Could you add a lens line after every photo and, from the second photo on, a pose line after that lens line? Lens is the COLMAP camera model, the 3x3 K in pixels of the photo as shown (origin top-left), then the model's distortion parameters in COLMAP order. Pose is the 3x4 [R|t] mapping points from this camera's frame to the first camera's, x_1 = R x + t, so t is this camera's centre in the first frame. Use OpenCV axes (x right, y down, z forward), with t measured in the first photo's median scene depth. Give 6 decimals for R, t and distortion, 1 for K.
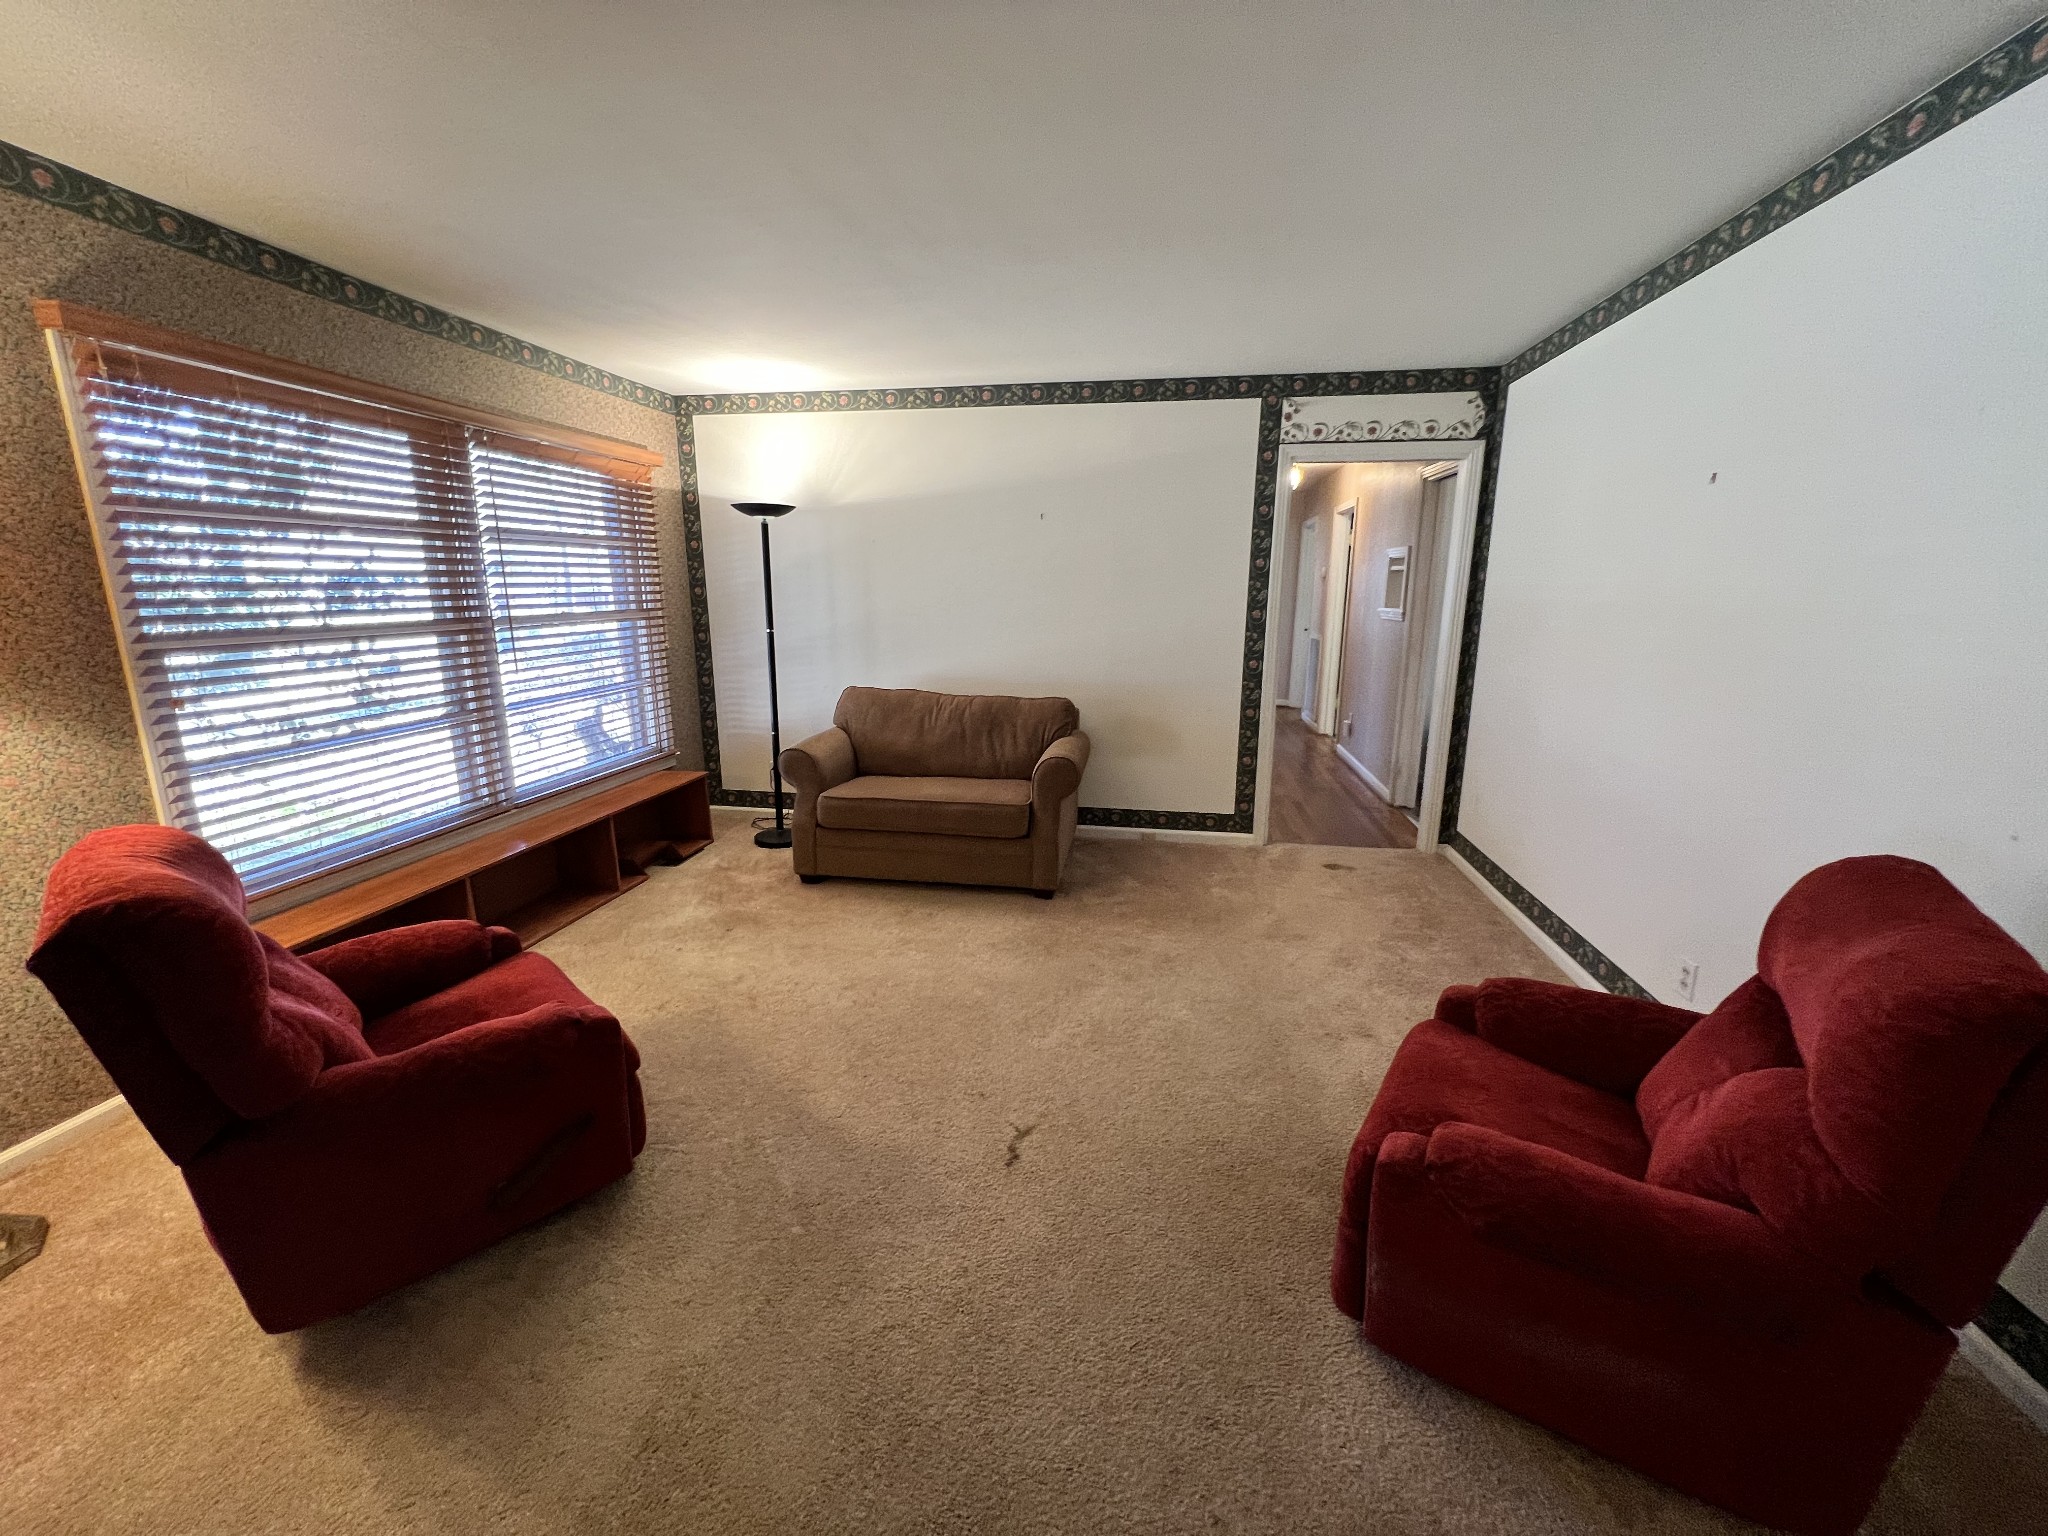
lens RADIAL K [[810.9, 0, 1018.2], [0, 810.9, 761.9], [0, 0, 1]] dist [0.000198, 0.000761]
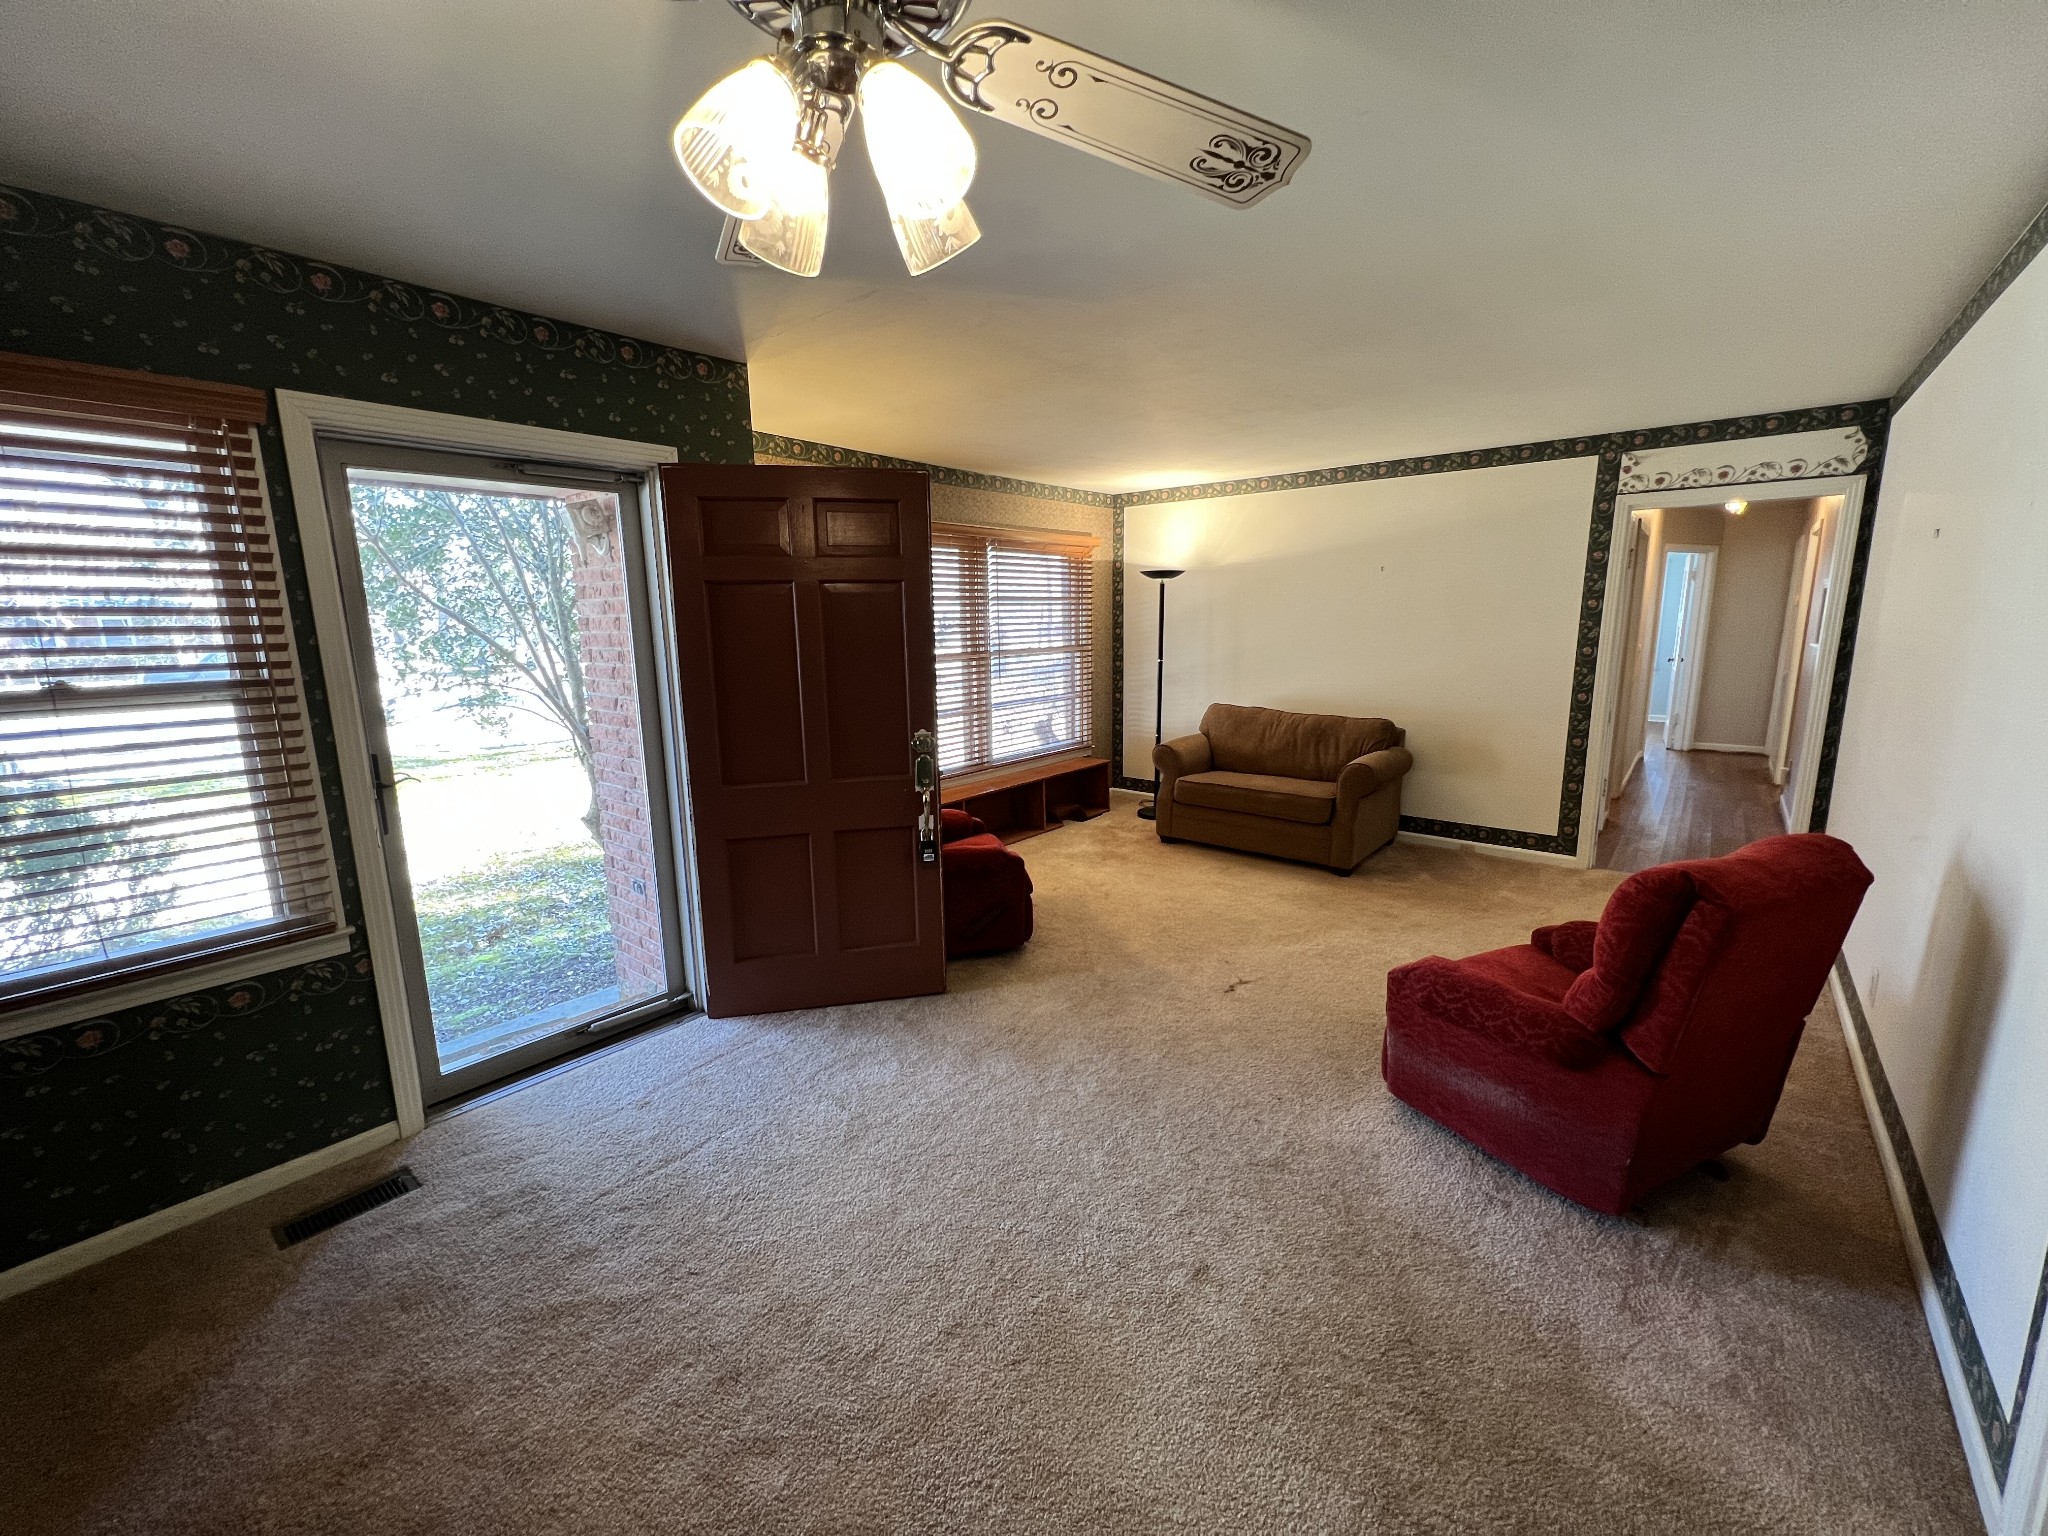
lens RADIAL K [[810.9, 0, 1027.1], [0, 810.9, 765.1], [0, 0, 1]] dist [0.000198, 0.000761]
pose [[0.863616, 0.076064, -0.498379, 0.206624], [-0.091110, 0.995823, -0.005894, 0.045270], [0.495849, 0.050497, 0.866939, -0.307644]]
